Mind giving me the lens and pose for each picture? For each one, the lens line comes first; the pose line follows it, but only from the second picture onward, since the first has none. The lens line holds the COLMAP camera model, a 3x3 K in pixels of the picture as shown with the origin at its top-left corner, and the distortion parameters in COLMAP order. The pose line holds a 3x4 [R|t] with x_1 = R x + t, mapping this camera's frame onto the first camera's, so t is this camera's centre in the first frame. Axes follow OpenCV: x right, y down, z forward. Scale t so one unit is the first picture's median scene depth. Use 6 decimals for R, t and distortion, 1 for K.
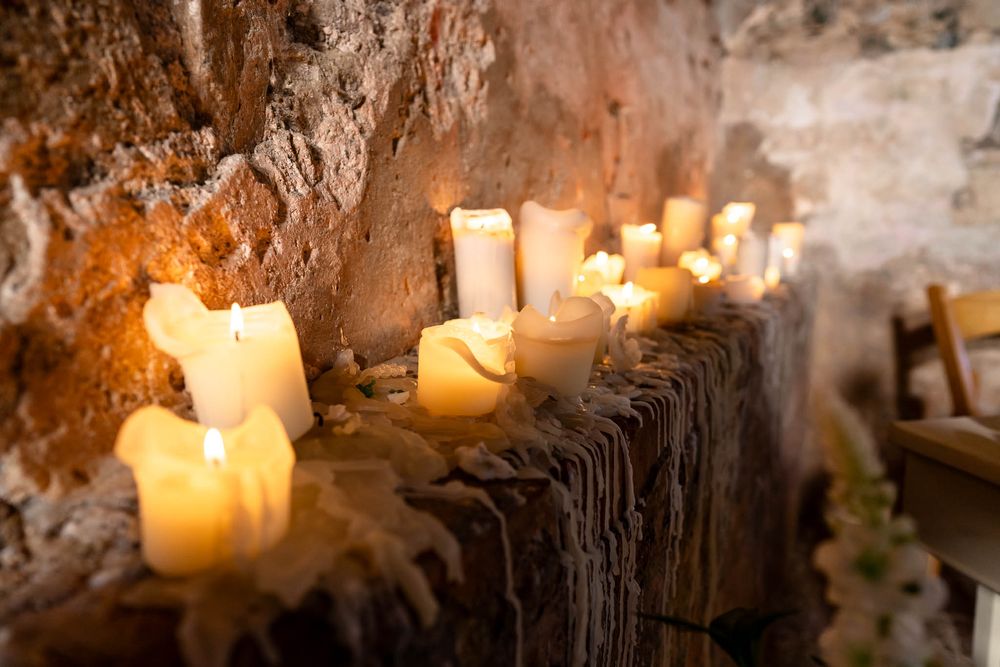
lens RADIAL K [[706.9, 0, 500.0], [0, 706.9, 333.5], [0, 0, 1]] dist [0.000175, 0.000352]
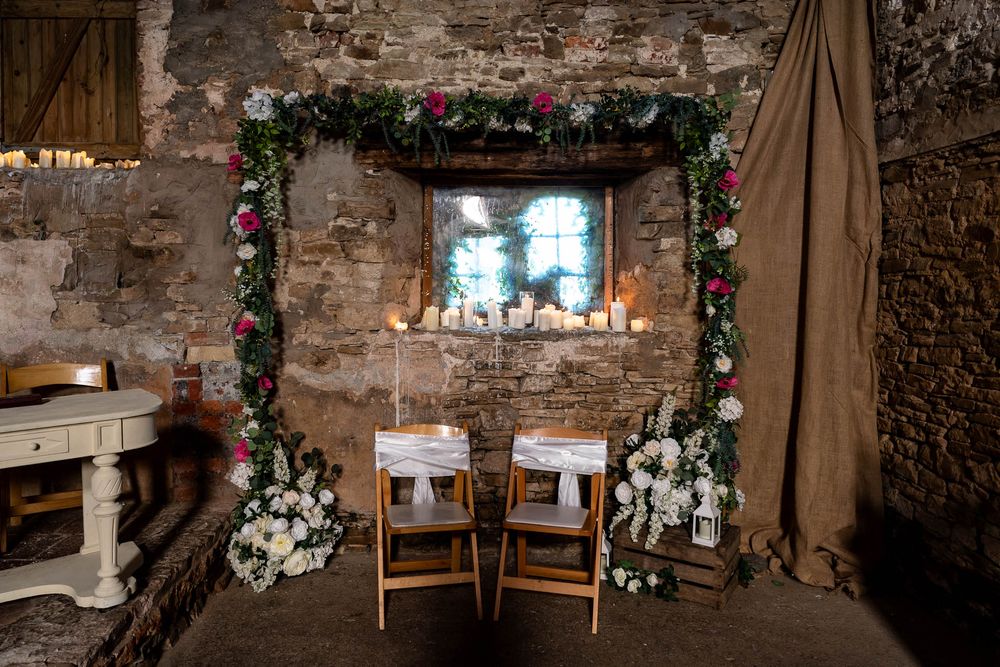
lens RADIAL K [[696.6, 0, 479.5], [0, 696.6, 300.6], [0, 0, 1]] dist [-0.002045, 0.000984]
pose [[0.882183, -0.018903, 0.470527, 0.798447], [0.077337, 0.991443, -0.105169, 0.058600], [-0.464512, 0.129168, 0.876096, -1.224591]]
